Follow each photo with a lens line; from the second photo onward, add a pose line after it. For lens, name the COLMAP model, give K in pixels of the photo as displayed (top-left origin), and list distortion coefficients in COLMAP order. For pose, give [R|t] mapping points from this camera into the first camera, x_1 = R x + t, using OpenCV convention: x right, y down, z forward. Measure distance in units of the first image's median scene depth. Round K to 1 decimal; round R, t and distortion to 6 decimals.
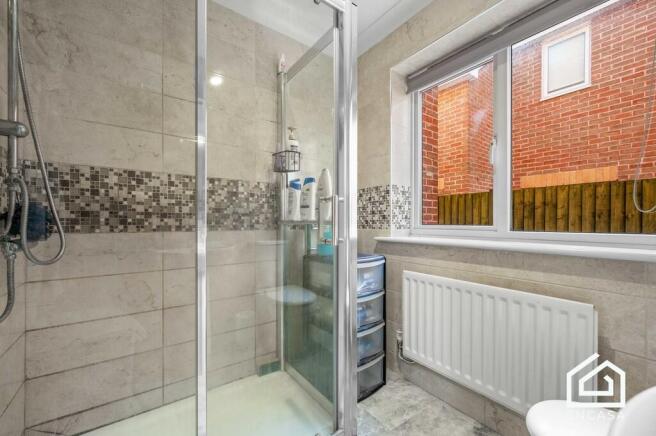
lens RADIAL K [[259.1, 0, 328.2], [0, 259.1, 221.0], [0, 0, 1]] dist [0.001916, -0.000078]
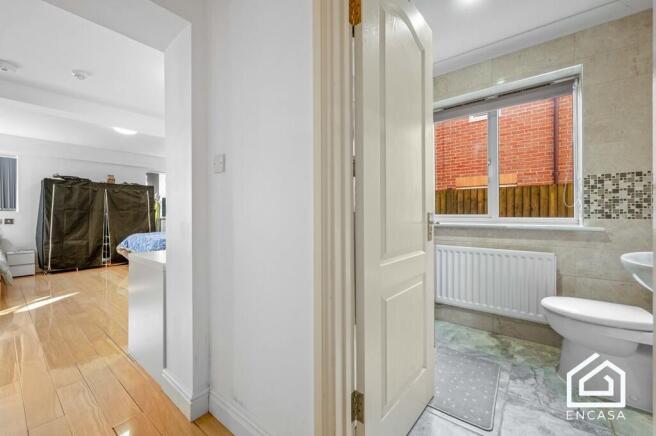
lens RADIAL K [[259.1, 0, 326.2], [0, 259.1, 214.7], [0, 0, 1]] dist [0.001916, -0.000078]
pose [[0.962184, -0.009510, 0.272235, -0.667037], [0.007478, 0.999936, 0.008501, 0.000281], [-0.272299, -0.006144, 0.962193, -0.240561]]
